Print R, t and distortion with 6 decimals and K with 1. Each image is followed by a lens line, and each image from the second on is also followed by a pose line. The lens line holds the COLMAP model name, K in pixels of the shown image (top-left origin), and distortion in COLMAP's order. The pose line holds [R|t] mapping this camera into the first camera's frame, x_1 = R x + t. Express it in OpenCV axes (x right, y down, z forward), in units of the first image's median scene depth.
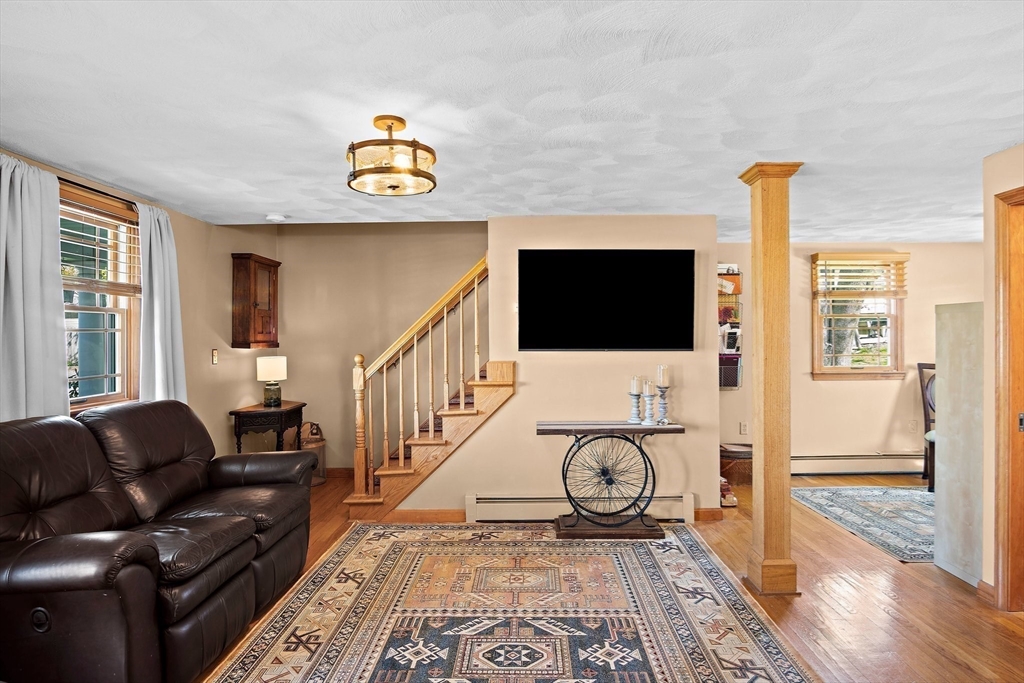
lens RADIAL K [[556.0, 0, 516.0], [0, 556.0, 336.6], [0, 0, 1]] dist [-0.030319, 0.004619]
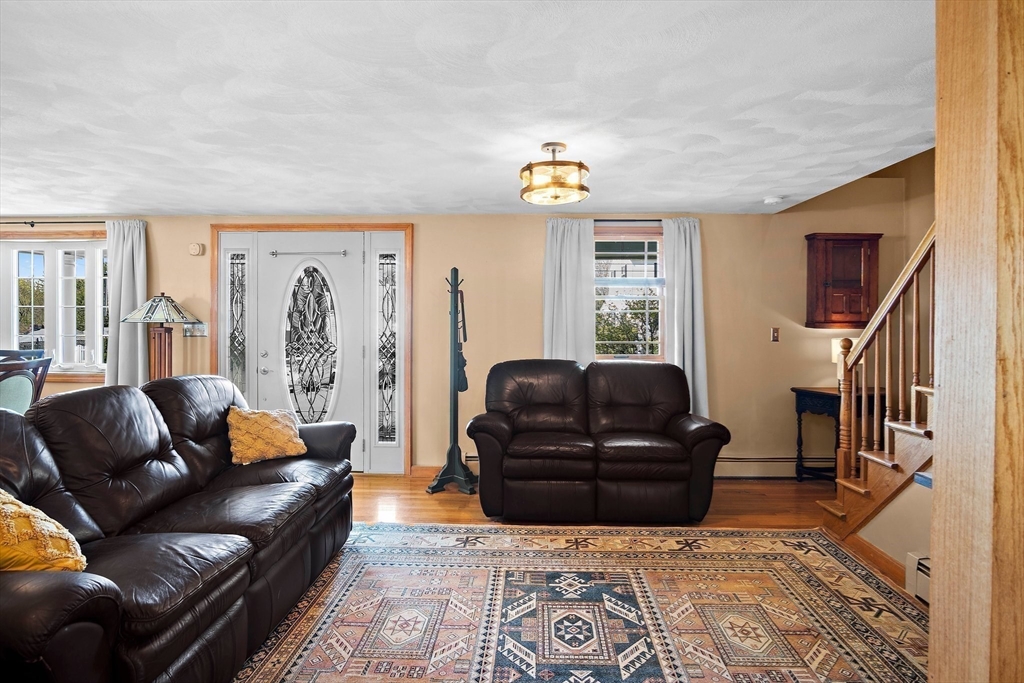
lens RADIAL K [[556.0, 0, 511.4], [0, 556.0, 320.1], [0, 0, 1]] dist [-0.030319, 0.004619]
pose [[-0.010922, 0.016916, -0.999797, 0.603695], [-0.006684, 0.999833, 0.016990, -0.007503], [0.999918, 0.006869, -0.010808, 0.534252]]
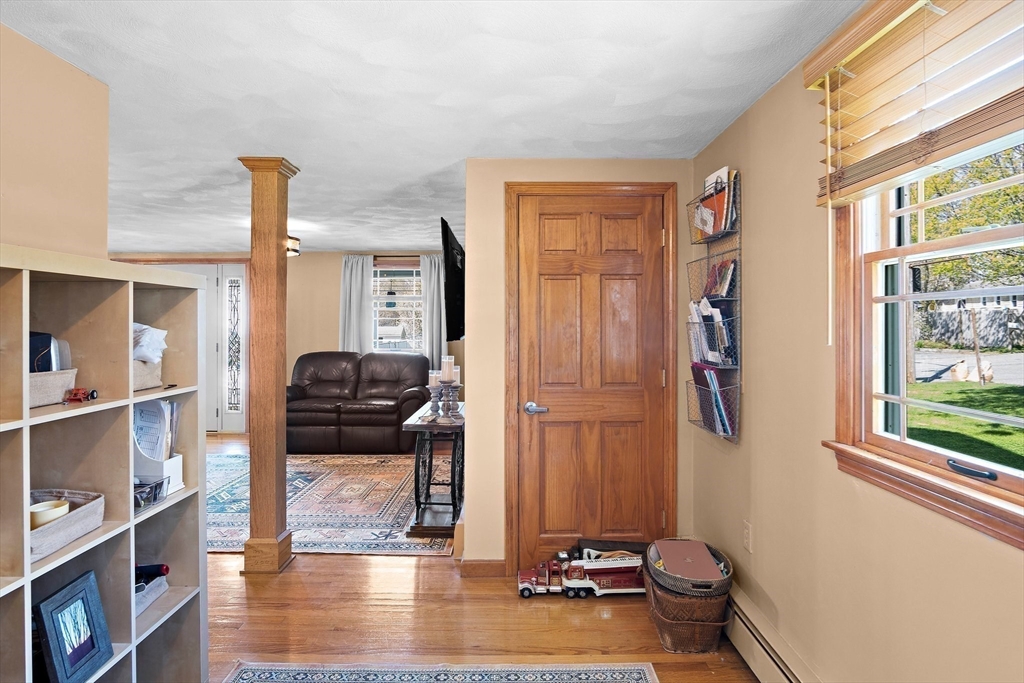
lens RADIAL K [[556.0, 0, 520.1], [0, 556.0, 321.6], [0, 0, 1]] dist [-0.030319, 0.004619]
pose [[0.026156, 0.008438, -0.999622, 1.153149], [-0.004140, 0.999957, 0.008332, -0.013993], [0.999649, 0.003920, 0.026190, 1.101772]]
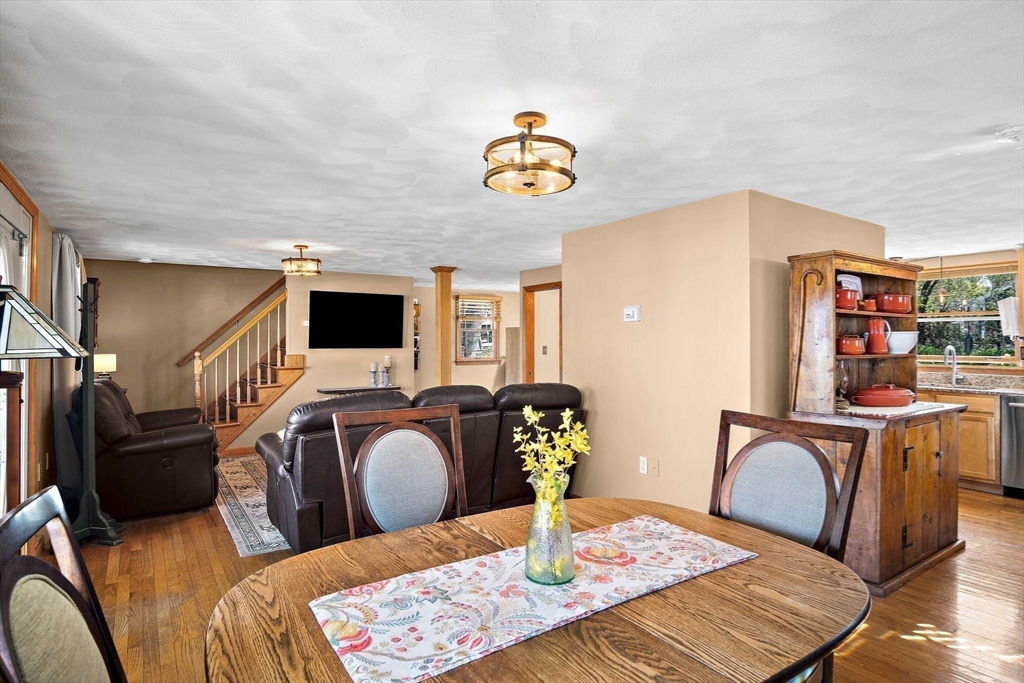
lens RADIAL K [[556.0, 0, 509.2], [0, 556.0, 336.2], [0, 0, 1]] dist [-0.030319, 0.004619]
pose [[0.821730, 0.010054, 0.569789, -0.473891], [-0.005864, 0.999941, -0.009187, -0.000445], [-0.569847, 0.004208, 0.821740, -0.788813]]
